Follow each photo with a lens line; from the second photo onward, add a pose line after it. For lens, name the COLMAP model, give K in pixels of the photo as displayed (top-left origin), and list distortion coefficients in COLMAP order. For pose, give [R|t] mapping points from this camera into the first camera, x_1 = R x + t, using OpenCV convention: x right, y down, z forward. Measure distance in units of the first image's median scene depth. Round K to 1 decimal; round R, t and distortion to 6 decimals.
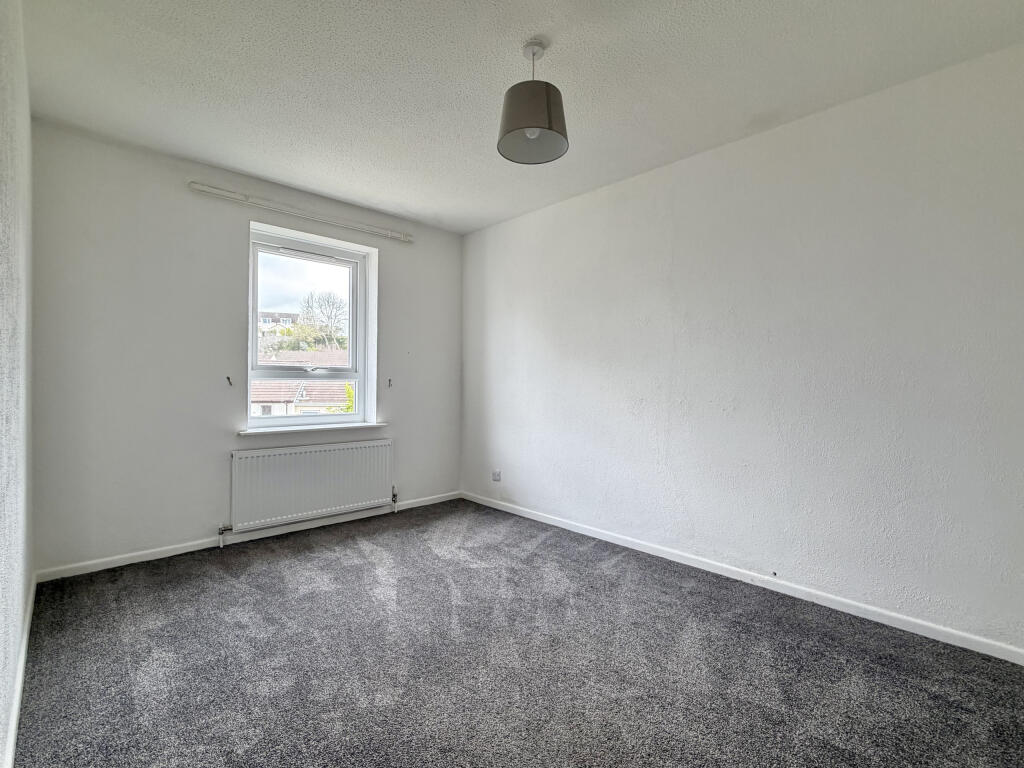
lens RADIAL K [[478.2, 0, 512.0], [0, 478.2, 384.0], [0, 0, 1]] dist [0.001151, -0.000250]
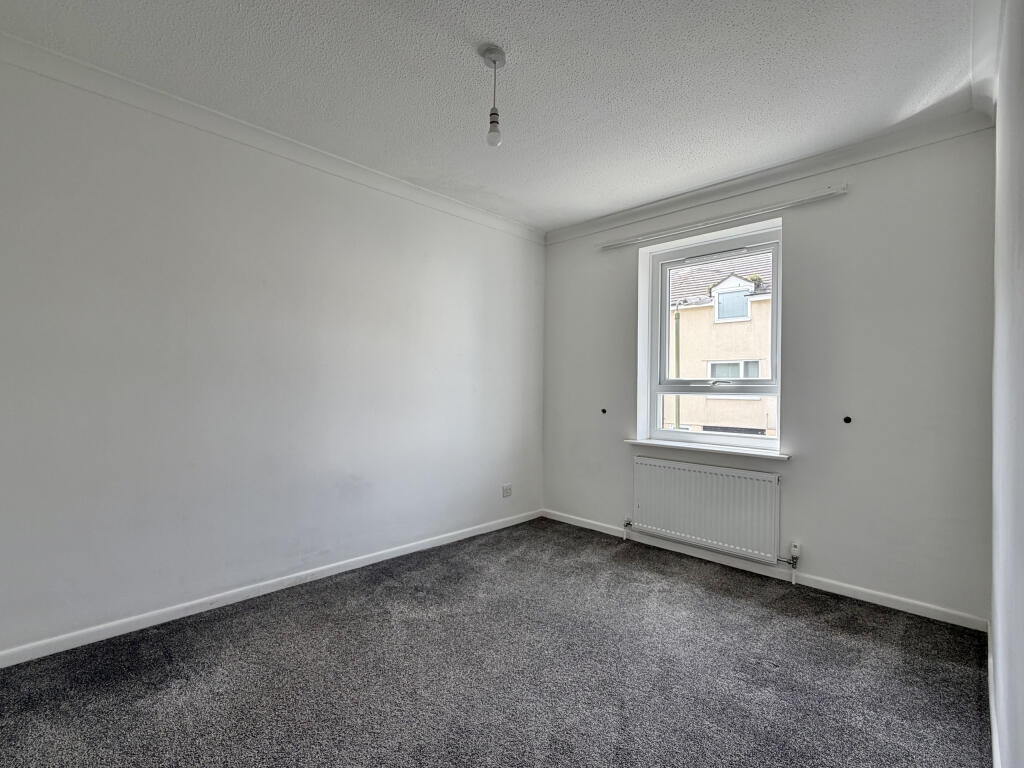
lens RADIAL K [[478.2, 0, 512.0], [0, 478.2, 384.0], [0, 0, 1]] dist [0.001151, -0.000250]
pose [[0.055802, -0.030983, -0.997961, 0.510413], [-0.035305, 0.998832, -0.032984, 0.019756], [0.997817, 0.037073, 0.054643, 0.636675]]
